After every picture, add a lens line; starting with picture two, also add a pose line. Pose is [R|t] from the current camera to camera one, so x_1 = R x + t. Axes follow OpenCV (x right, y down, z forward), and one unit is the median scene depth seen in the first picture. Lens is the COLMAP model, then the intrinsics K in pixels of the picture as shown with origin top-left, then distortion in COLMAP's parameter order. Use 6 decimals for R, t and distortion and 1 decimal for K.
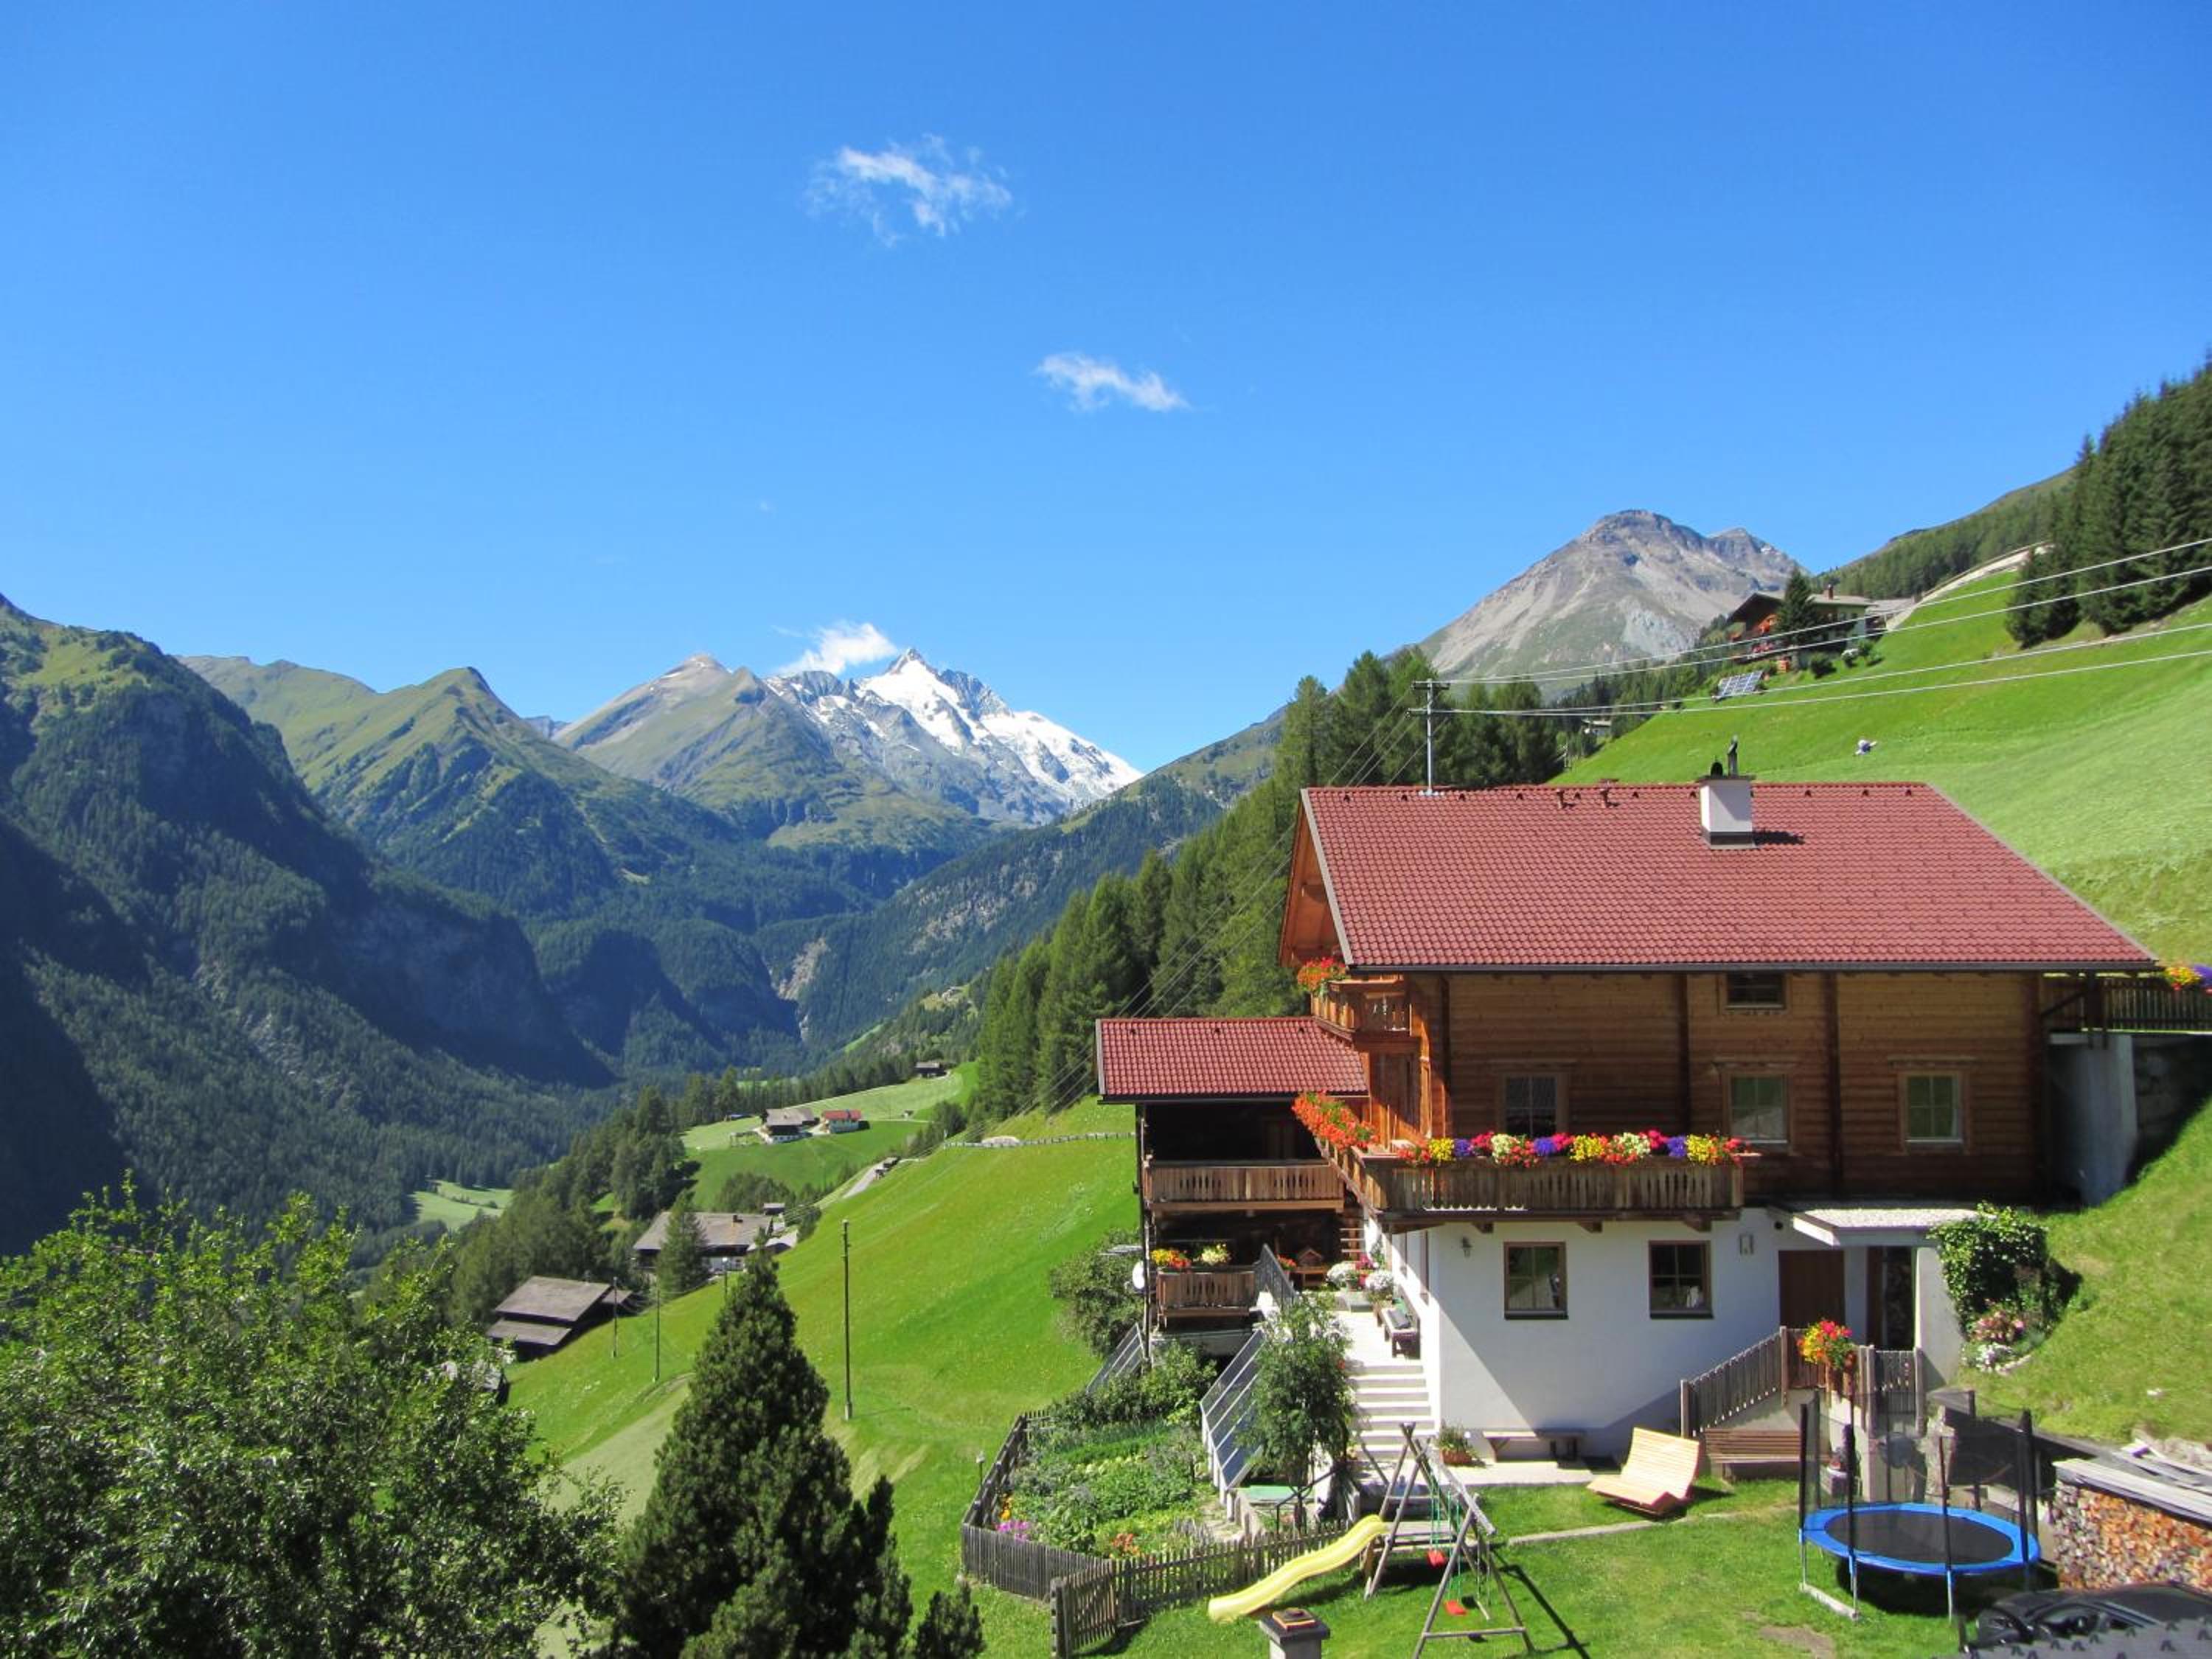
lens RADIAL K [[1874.0, 0, 1099.5], [0, 1874.0, 822.1], [0, 0, 1]] dist [-0.017522, 0.006493]
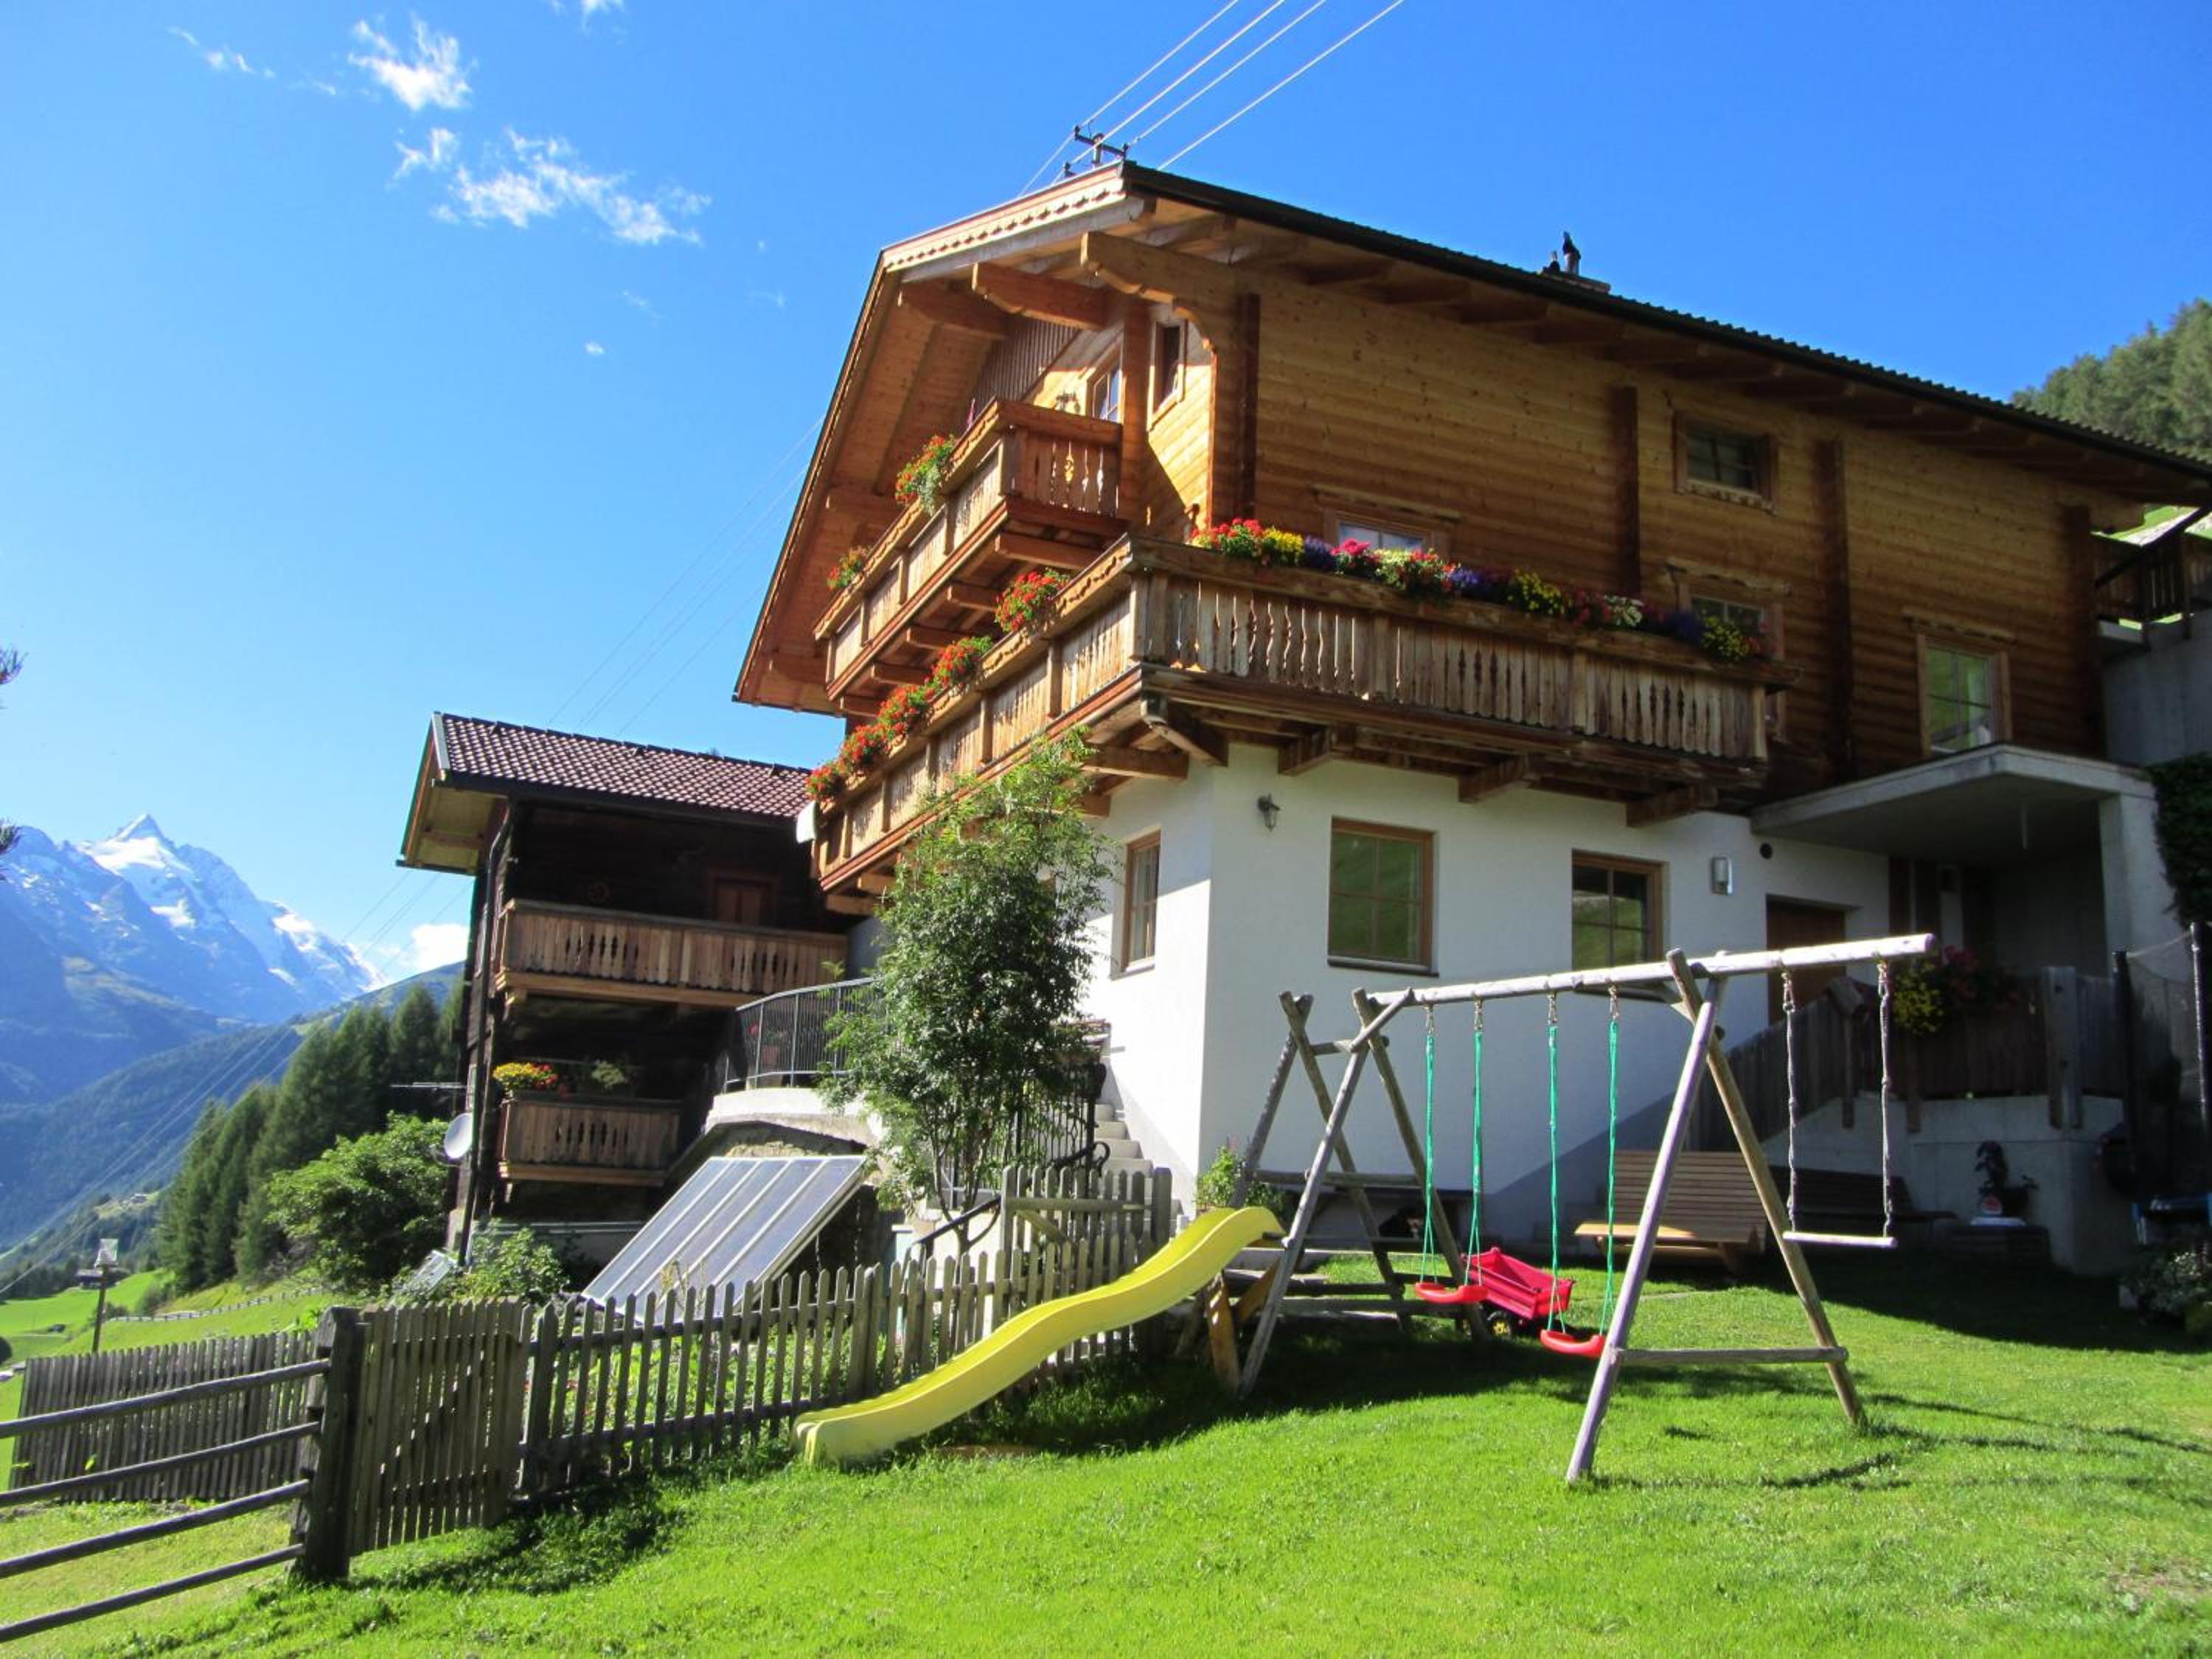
lens RADIAL K [[1874.0, 0, 1103.9], [0, 1874.0, 818.1], [0, 0, 1]] dist [-0.017522, 0.006493]
pose [[0.922703, 0.131510, 0.362387, -0.017410], [-0.084024, 0.986021, -0.143887, 0.223479], [-0.376244, 0.102316, 0.920854, 0.411292]]
